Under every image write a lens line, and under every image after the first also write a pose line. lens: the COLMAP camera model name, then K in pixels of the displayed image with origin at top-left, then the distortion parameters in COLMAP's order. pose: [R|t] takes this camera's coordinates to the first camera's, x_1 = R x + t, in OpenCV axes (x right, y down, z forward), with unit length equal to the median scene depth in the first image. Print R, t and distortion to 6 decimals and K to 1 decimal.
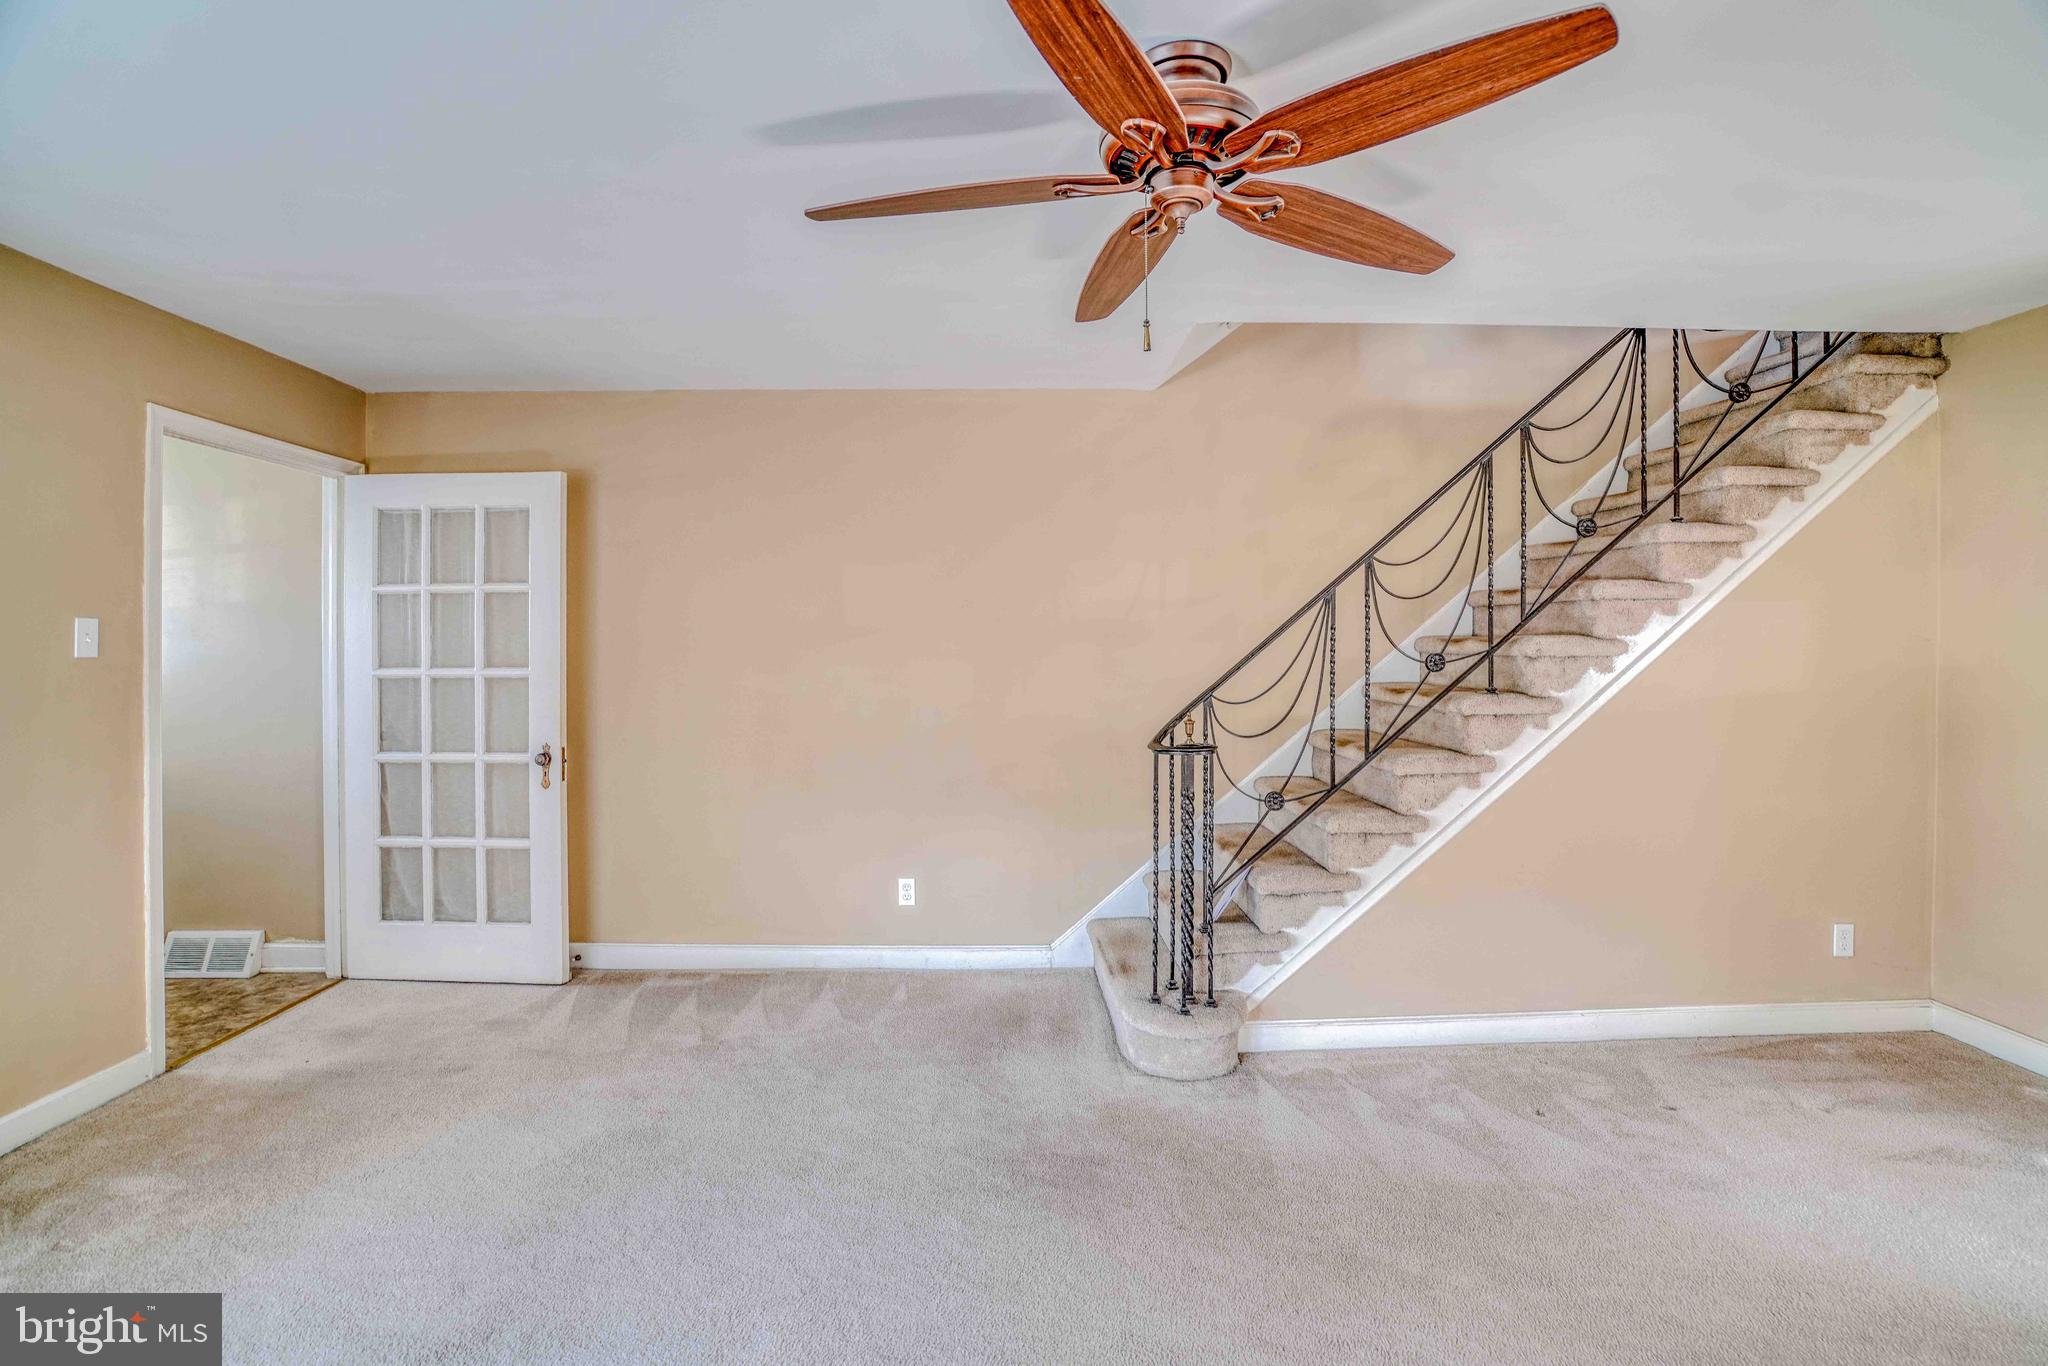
lens RADIAL K [[1001.4, 0, 1030.5], [0, 1001.4, 641.5], [0, 0, 1]] dist [-0.048920, 0.029613]
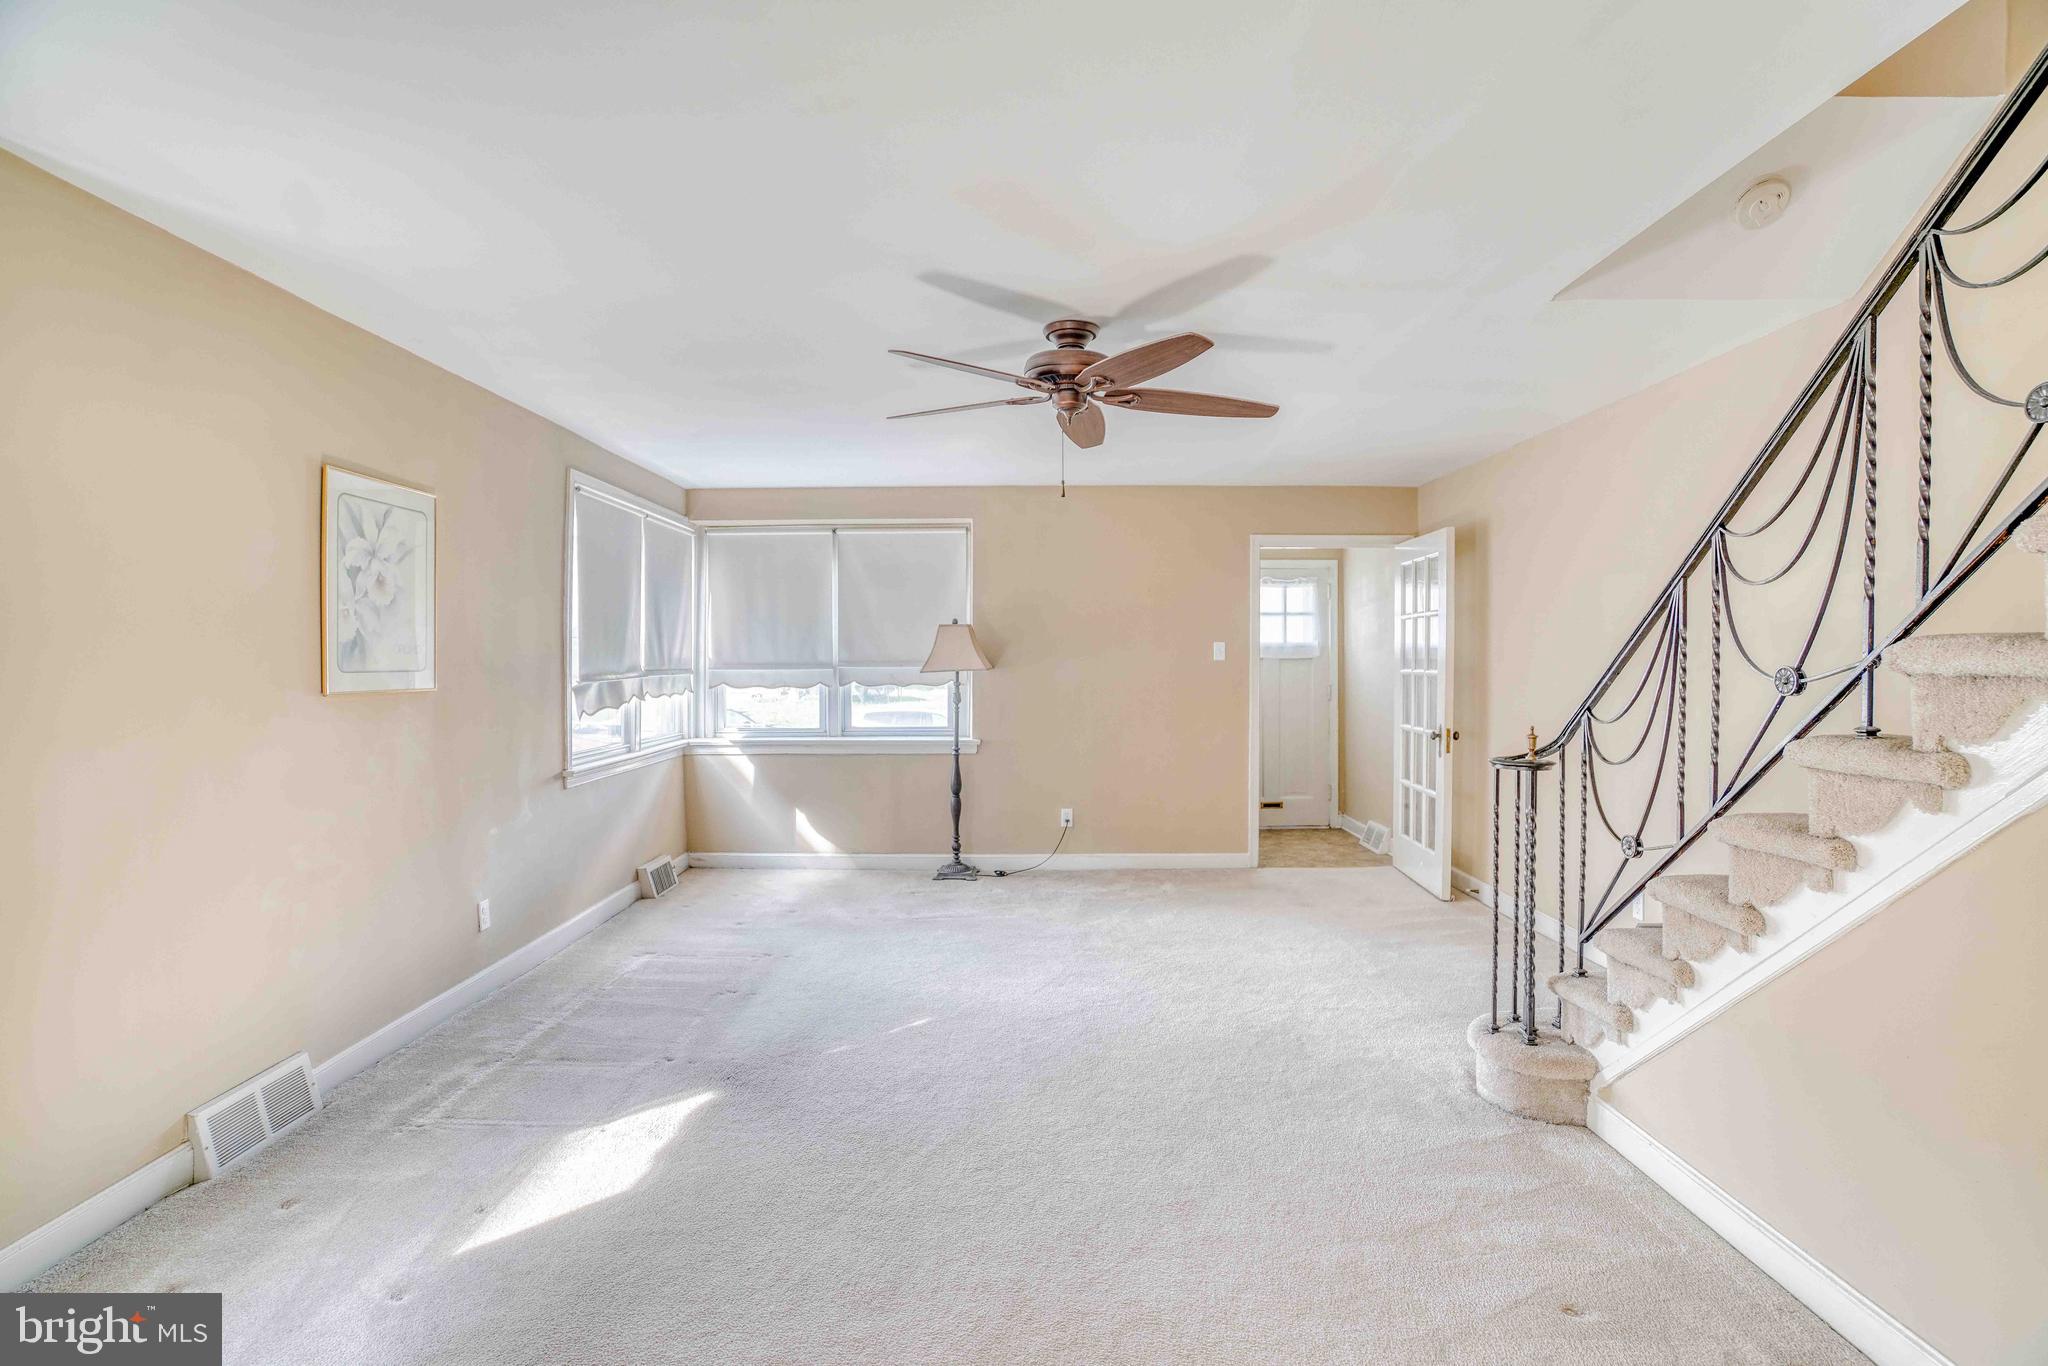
lens RADIAL K [[1001.4, 0, 1030.5], [0, 1001.4, 641.5], [0, 0, 1]] dist [-0.048920, 0.029613]
pose [[-0.021171, -0.012764, -0.999694, 1.054594], [0.004182, 0.999909, -0.012855, 0.001613], [0.999767, -0.004453, -0.021116, 0.524891]]
